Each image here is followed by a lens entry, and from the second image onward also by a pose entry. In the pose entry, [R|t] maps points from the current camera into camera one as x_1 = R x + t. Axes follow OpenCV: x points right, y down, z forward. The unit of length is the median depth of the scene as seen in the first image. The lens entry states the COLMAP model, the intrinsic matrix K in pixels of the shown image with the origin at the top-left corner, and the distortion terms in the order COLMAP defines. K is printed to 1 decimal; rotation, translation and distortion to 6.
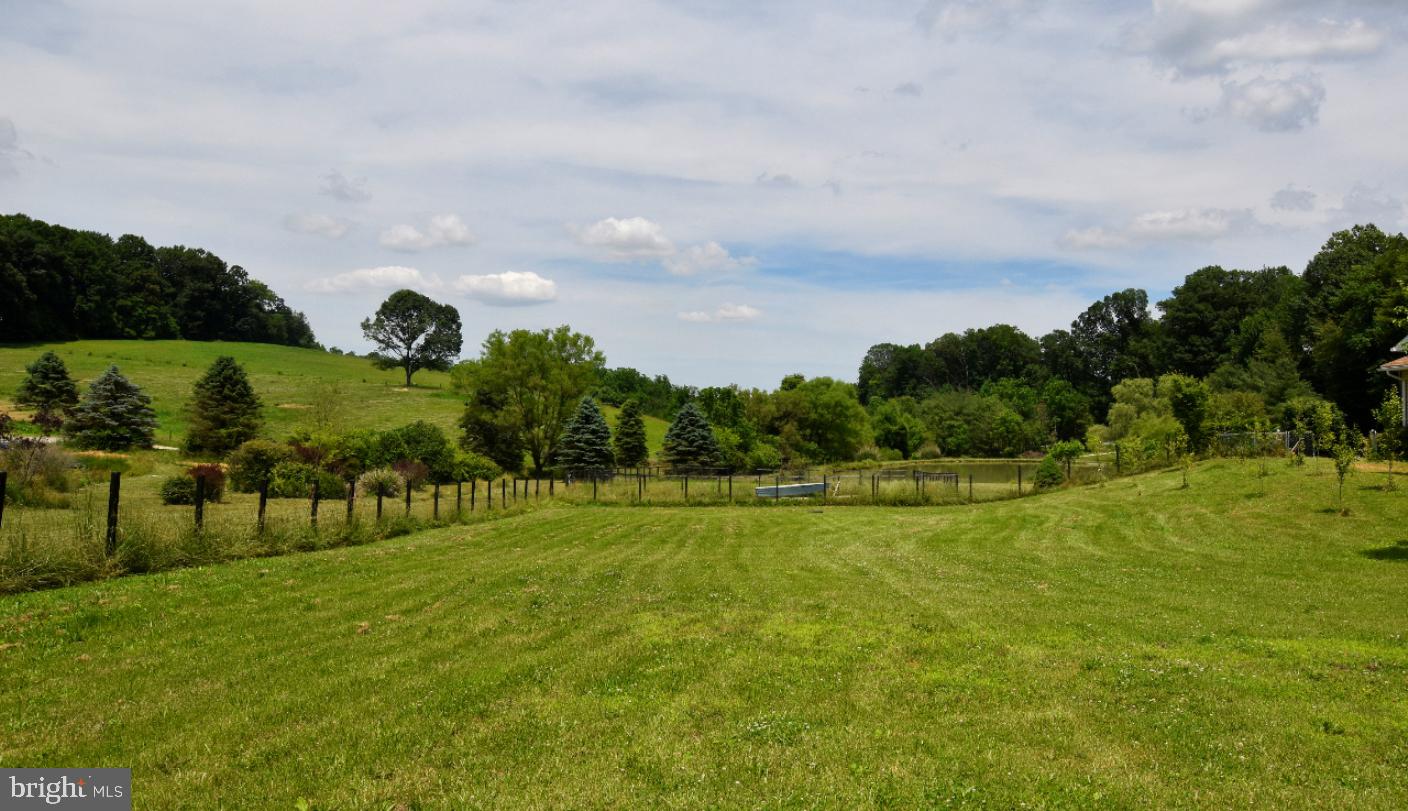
lens RADIAL K [[983.9, 0, 754.2], [0, 983.9, 360.1], [0, 0, 1]] dist [-0.002165, 0.003075]
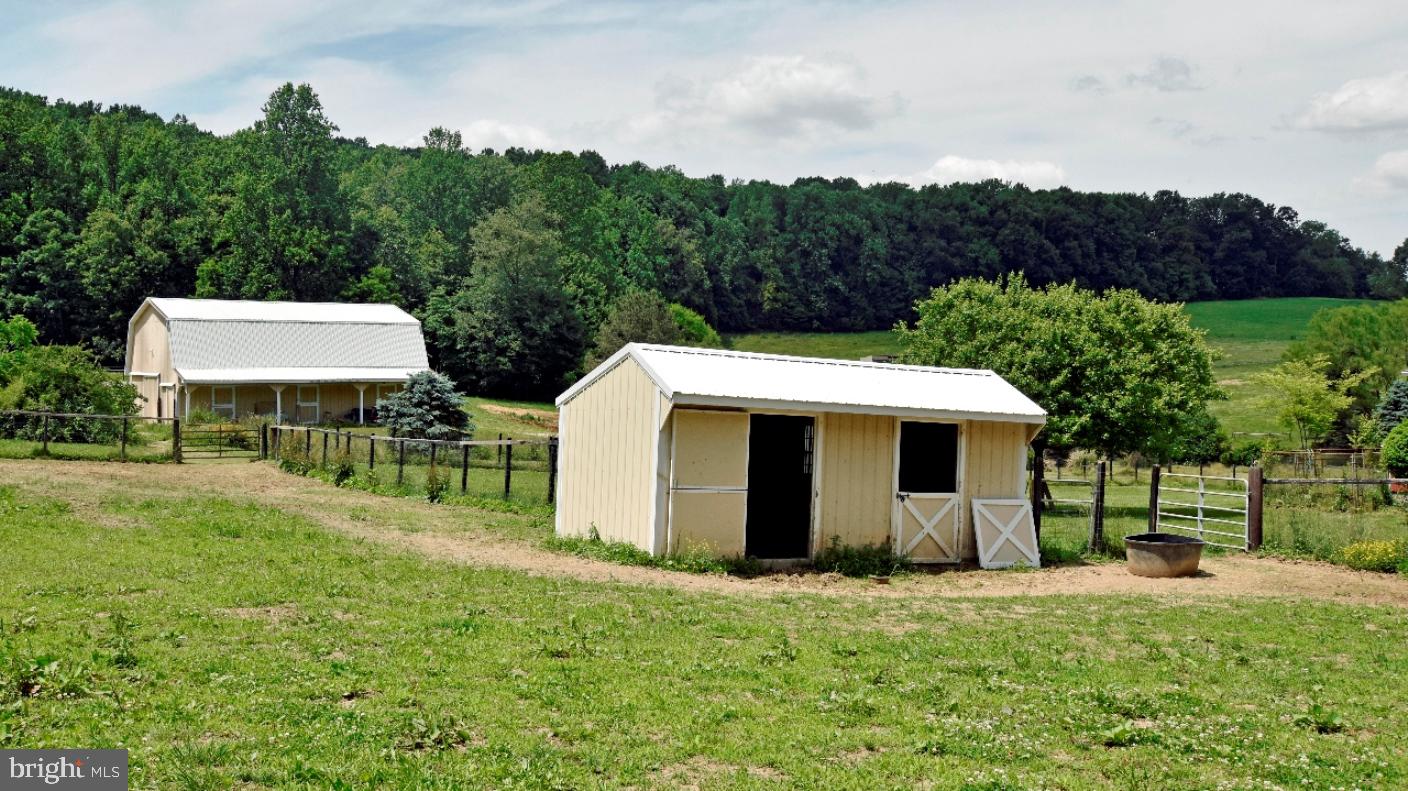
lens RADIAL K [[1295.3, 0, 643.0], [0, 1295.3, 401.8], [0, 0, 1]] dist [0.016464, 0.004906]
pose [[0.522763, 0.007008, -0.852449, 0.272206], [0.058749, 0.997293, 0.044226, -0.020372], [0.850451, -0.073200, 0.520936, -0.122221]]
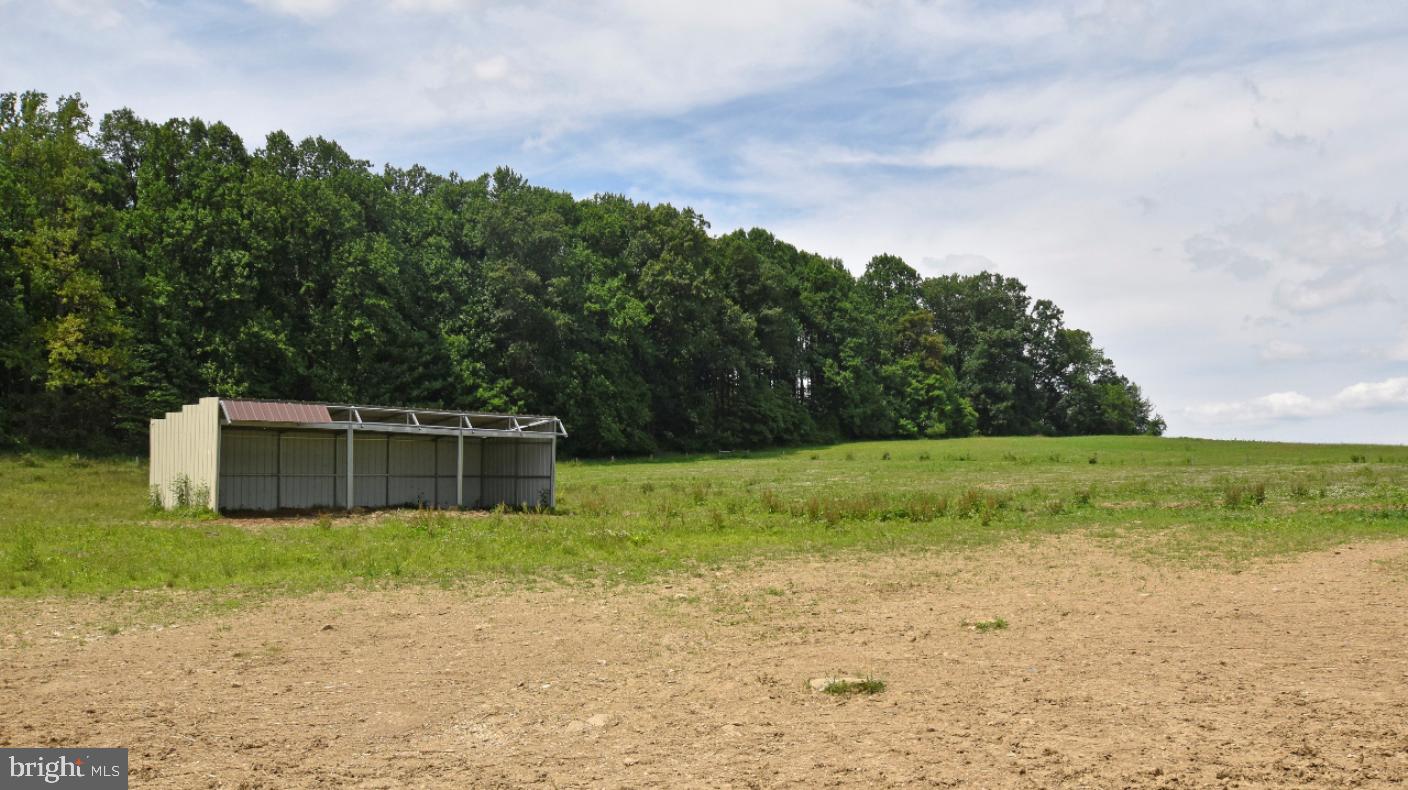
lens RADIAL K [[1212.6, 0, 704.0], [0, 1212.6, 395.0], [0, 0, 1]] dist [-0.002759, -0.001793]
pose [[0.820937, -0.114666, -0.559387, -0.614637], [0.064820, 0.992011, -0.108221, 0.030378], [0.567328, 0.052583, 0.821811, 0.695981]]
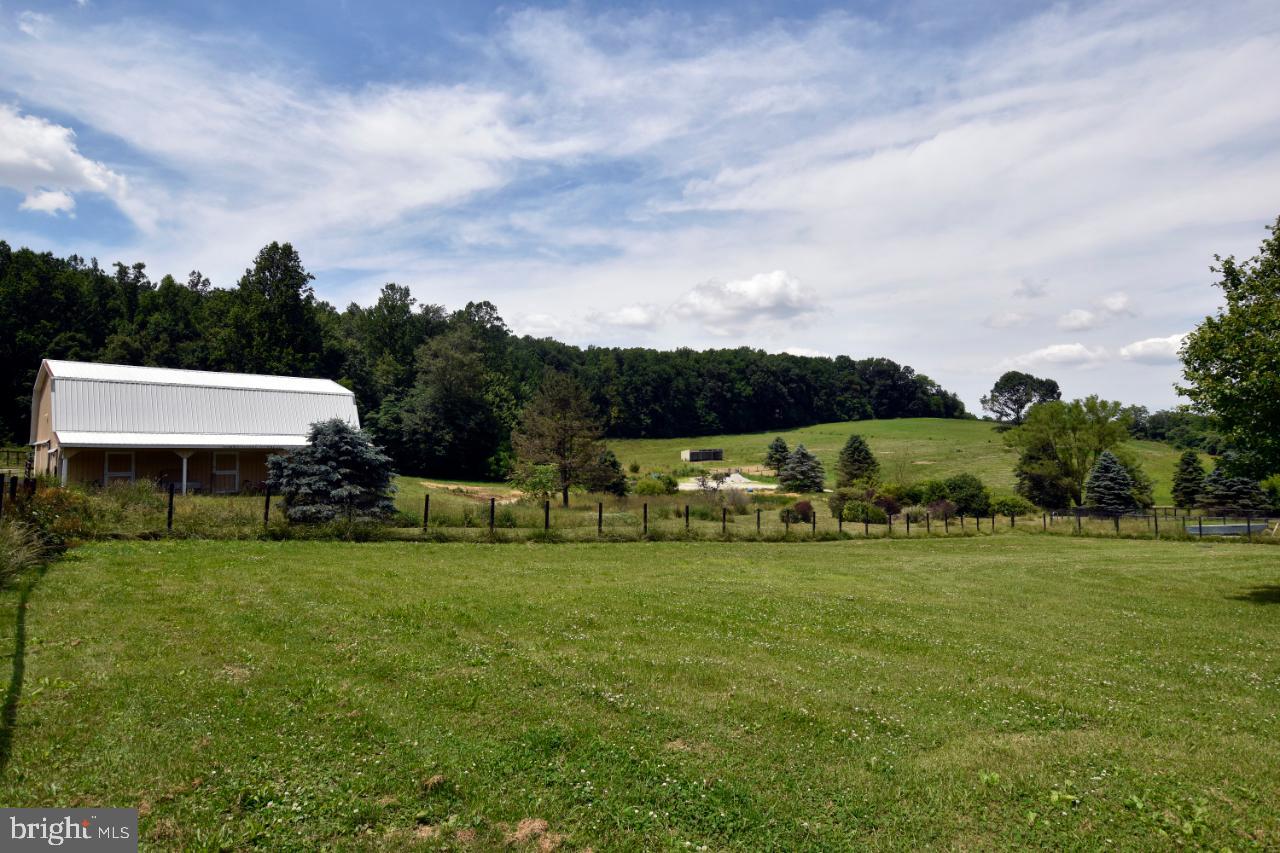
lens RADIAL K [[736.4, 0, 640.0], [0, 736.4, 426.5], [0, 0, 1]] dist [-0.010156, 0.000354]
pose [[0.648617, -0.063891, -0.758428, 0.077408], [0.065835, 0.997445, -0.027723, -0.003659], [0.758262, -0.031950, 0.651167, -0.028331]]
